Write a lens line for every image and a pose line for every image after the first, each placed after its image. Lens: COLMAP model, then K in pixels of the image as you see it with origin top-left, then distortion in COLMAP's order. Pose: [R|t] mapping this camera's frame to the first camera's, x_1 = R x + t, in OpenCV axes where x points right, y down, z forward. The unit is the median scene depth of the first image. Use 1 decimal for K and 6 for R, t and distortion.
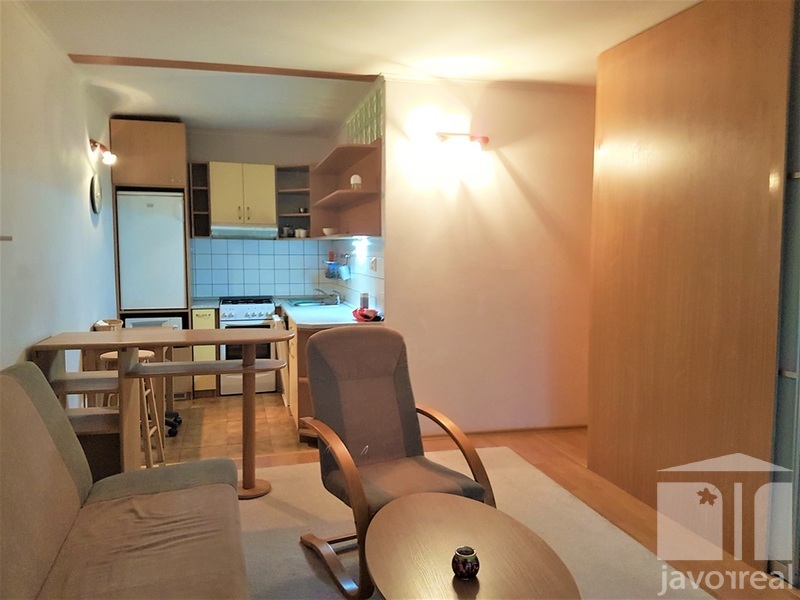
lens RADIAL K [[608.8, 0, 402.3], [0, 608.8, 297.3], [0, 0, 1]] dist [0.223990, -0.383535]
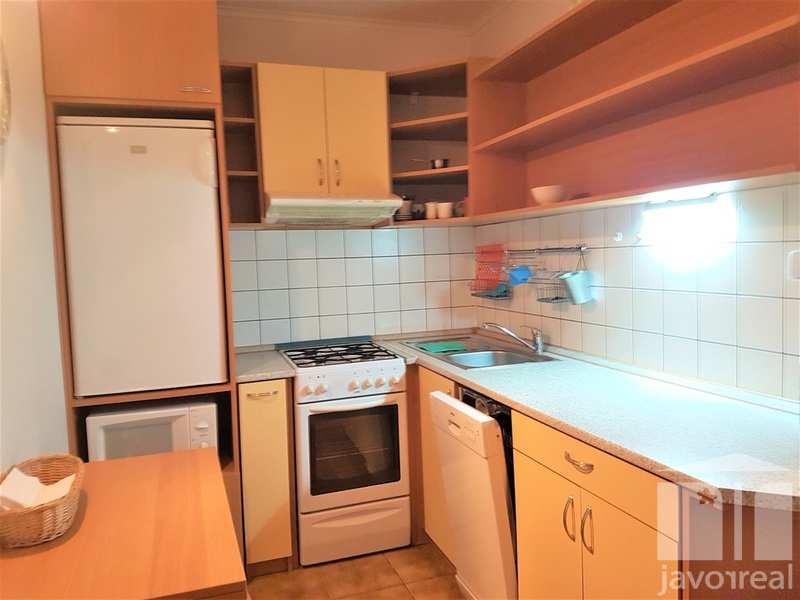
lens RADIAL K [[615.0, 0, 398.7], [0, 615.0, 290.6], [0, 0, 1]] dist [0.162862, -0.234493]
pose [[0.998141, -0.041879, 0.044291, -0.232099], [0.042744, 0.998909, -0.018783, -0.032744], [-0.043456, 0.020641, 0.998842, 0.527652]]
